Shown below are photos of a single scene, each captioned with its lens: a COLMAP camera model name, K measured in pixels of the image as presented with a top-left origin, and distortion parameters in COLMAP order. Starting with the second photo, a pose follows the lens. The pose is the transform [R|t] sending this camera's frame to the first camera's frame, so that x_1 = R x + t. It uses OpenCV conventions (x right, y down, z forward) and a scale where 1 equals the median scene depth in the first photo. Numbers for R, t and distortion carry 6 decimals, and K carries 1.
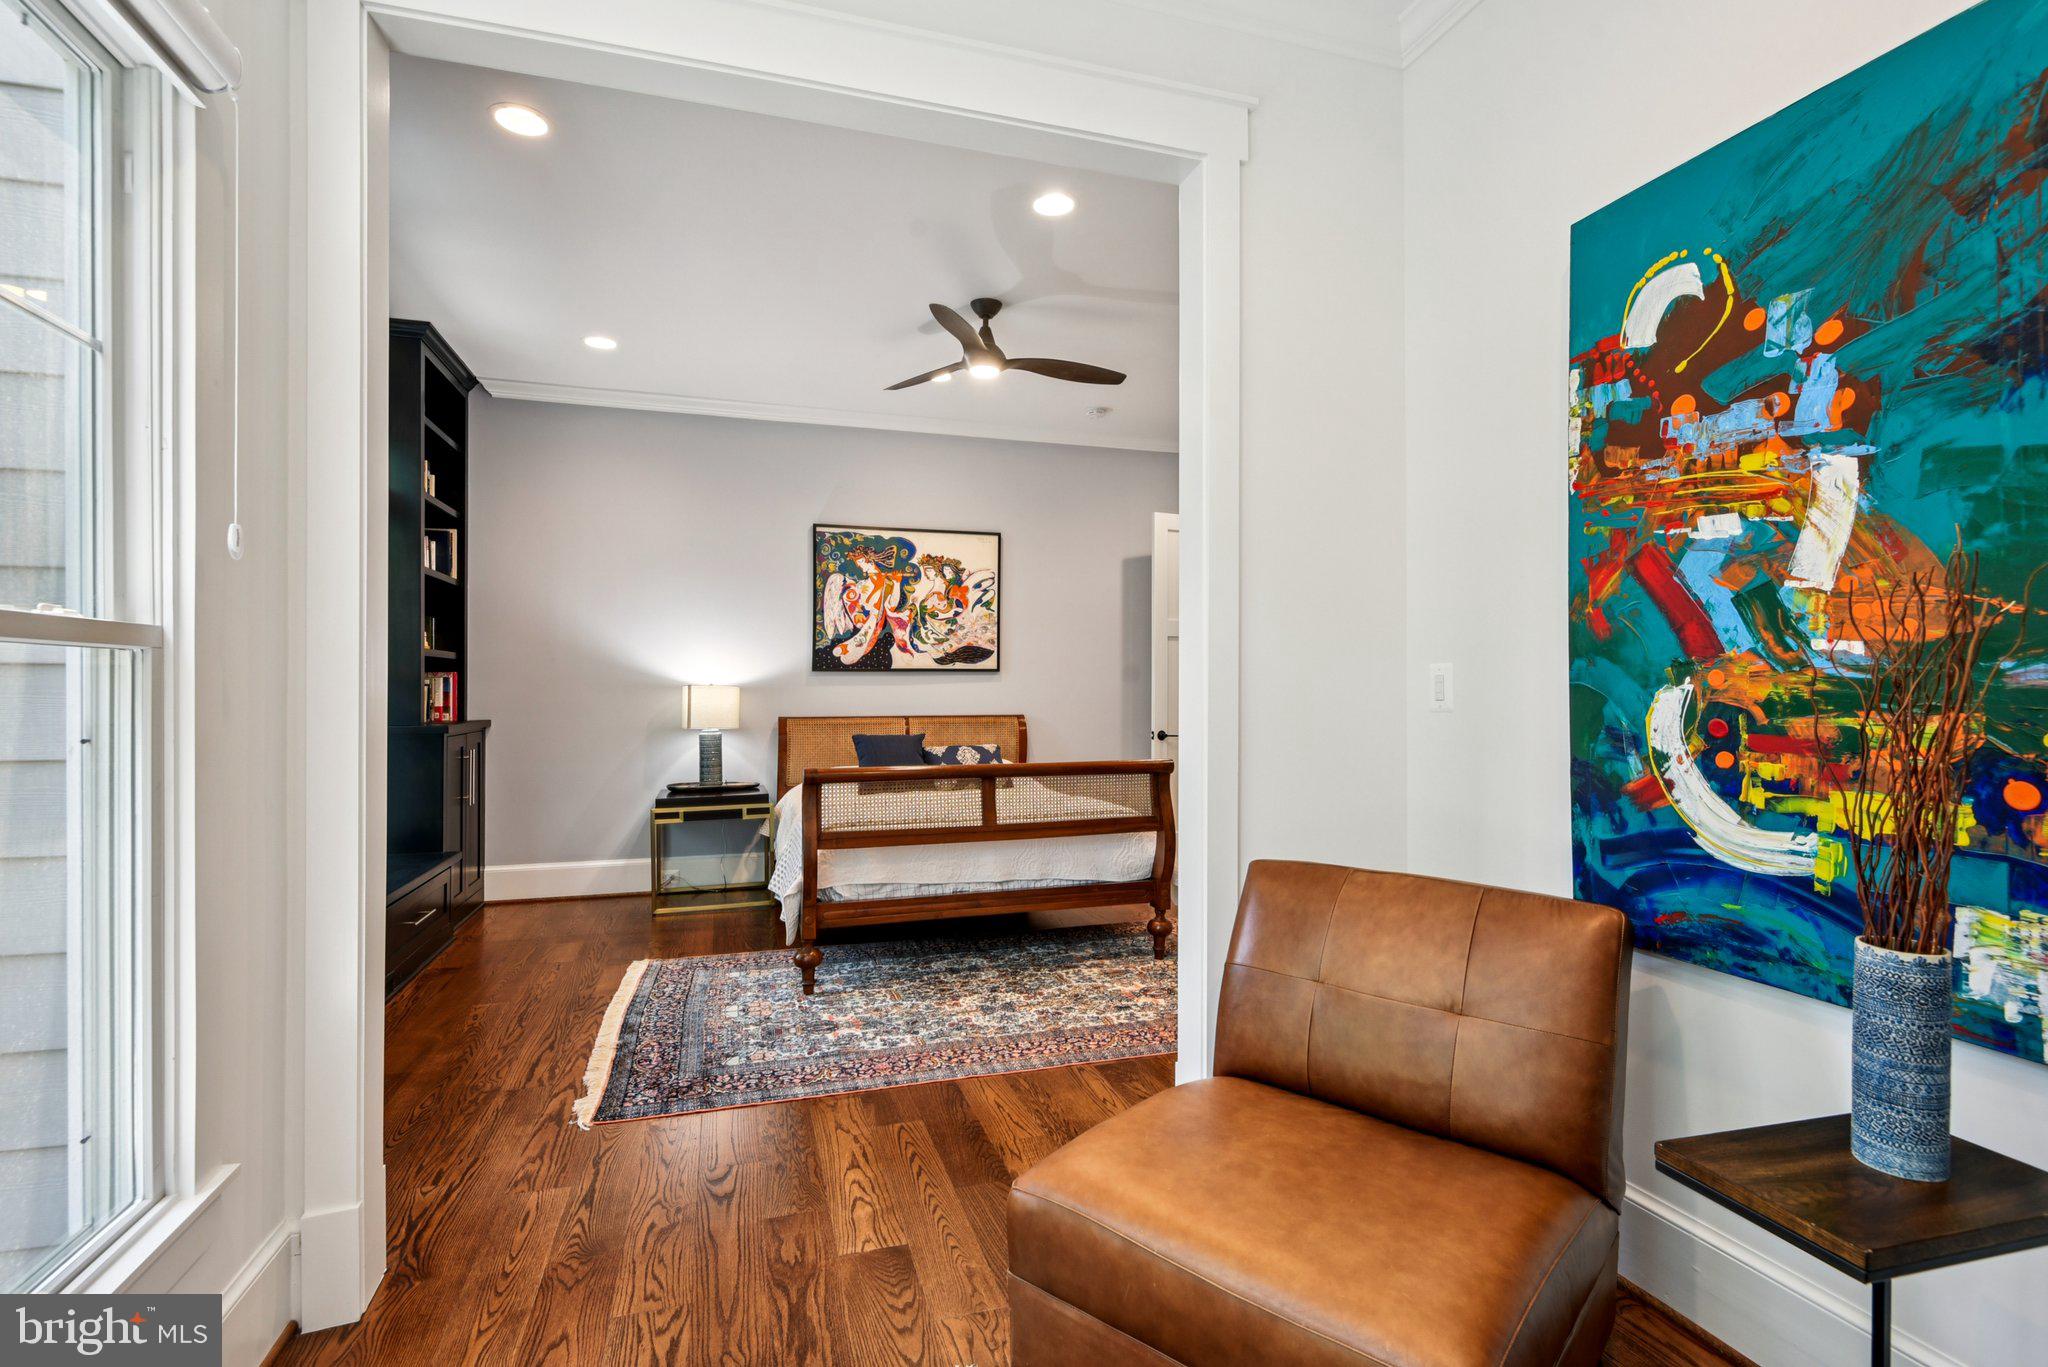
lens RADIAL K [[966.1, 0, 1026.1], [0, 966.1, 683.6], [0, 0, 1]] dist [-0.006138, -0.001206]
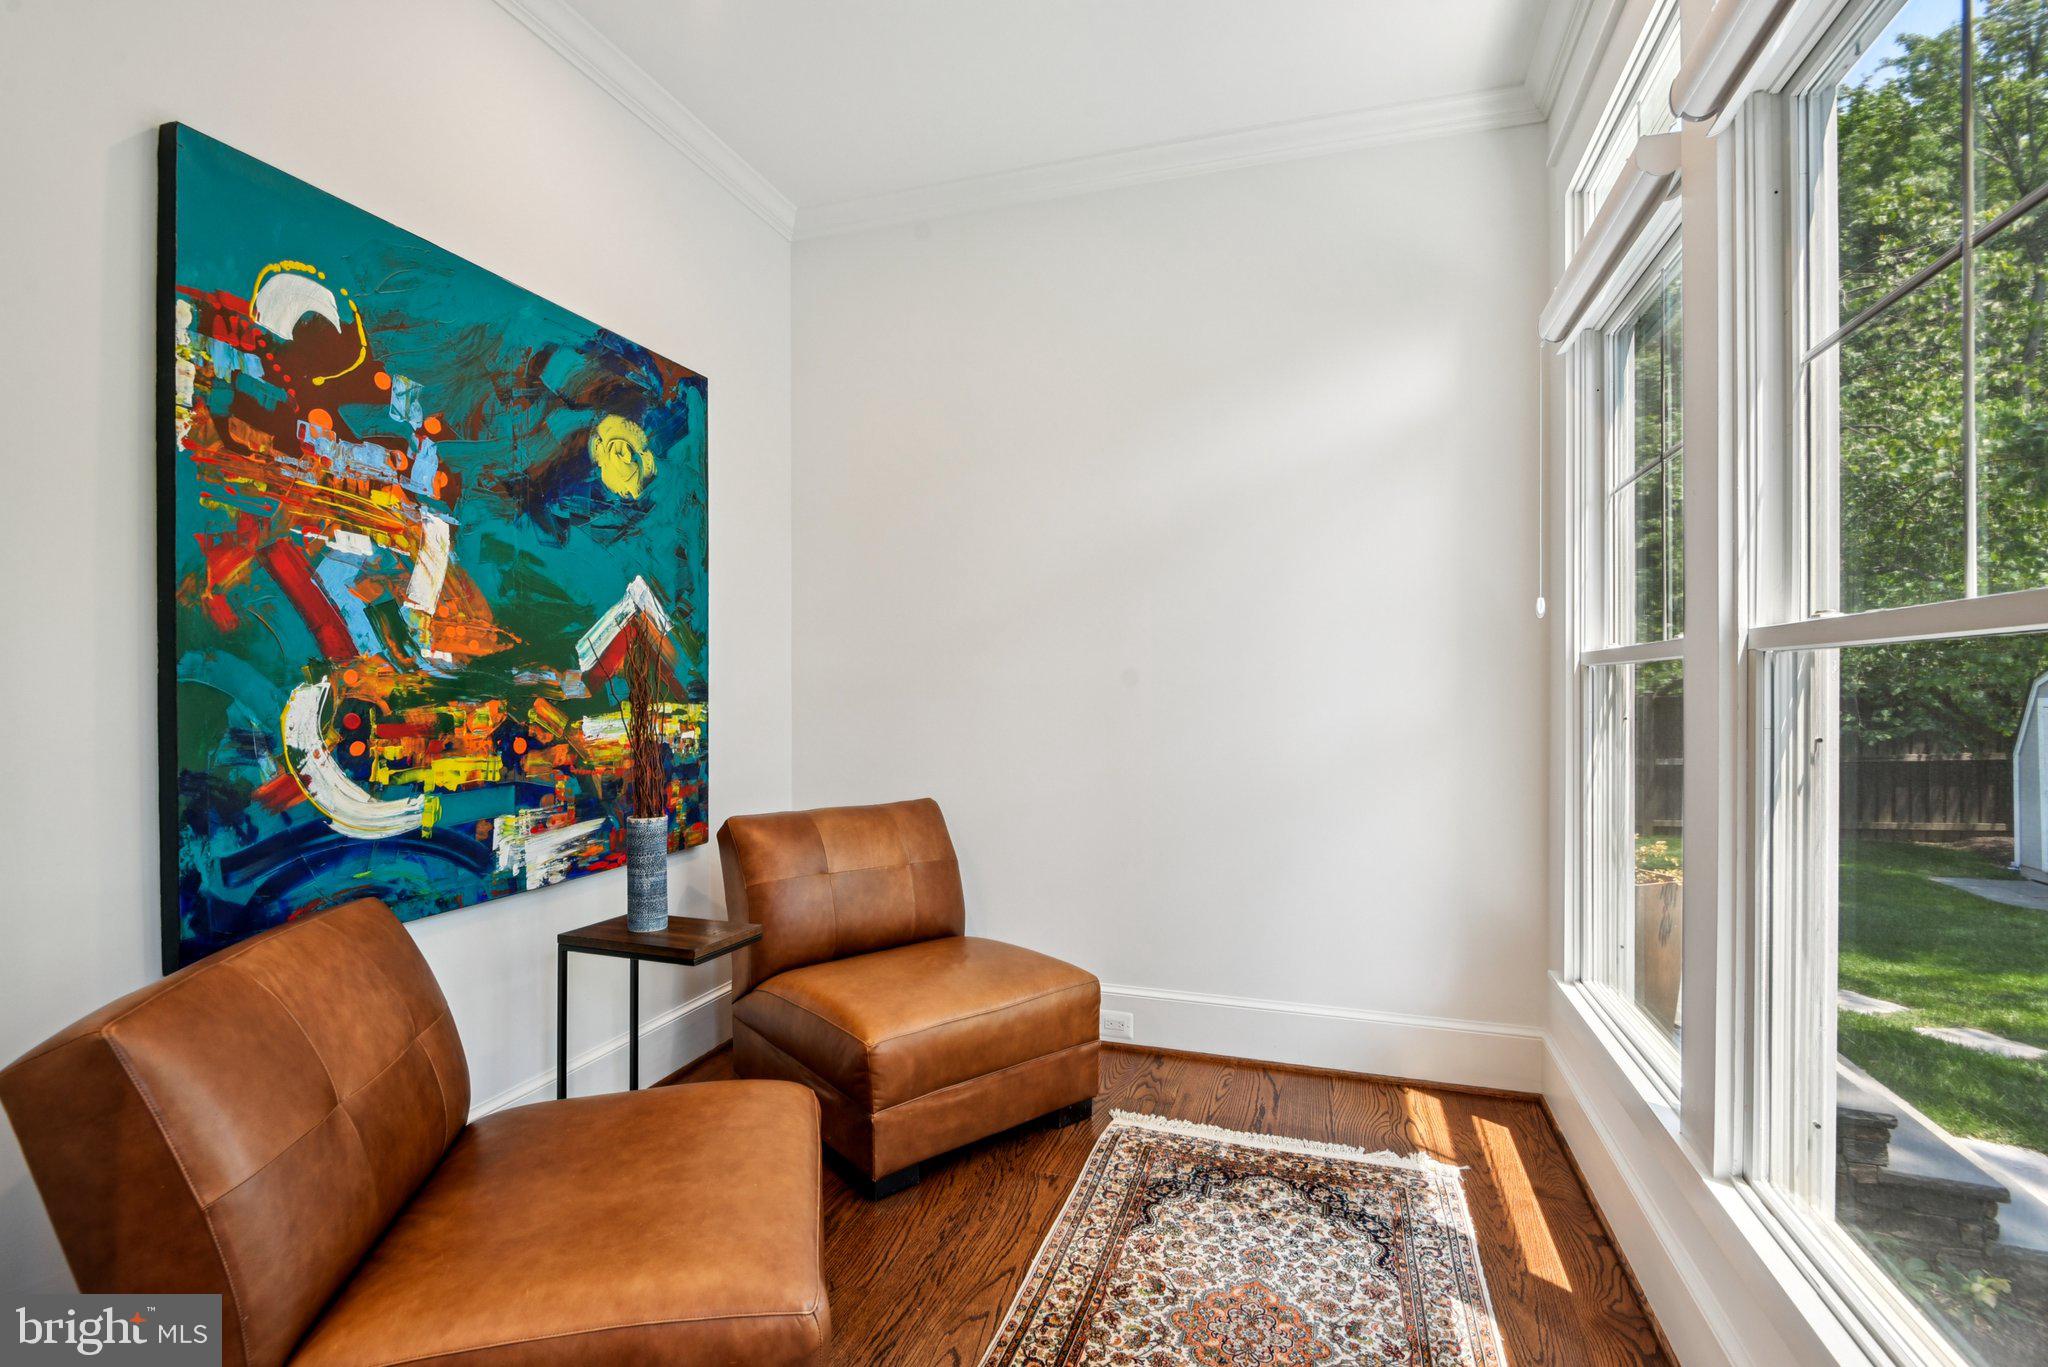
lens RADIAL K [[966.1, 0, 1027.2], [0, 966.1, 688.6], [0, 0, 1]] dist [-0.006138, -0.001206]
pose [[-0.818248, -0.003014, 0.574858, -0.595391], [-0.001804, 0.999995, 0.002675, 0.003343], [-0.574863, 0.001152, -0.818249, 1.506568]]
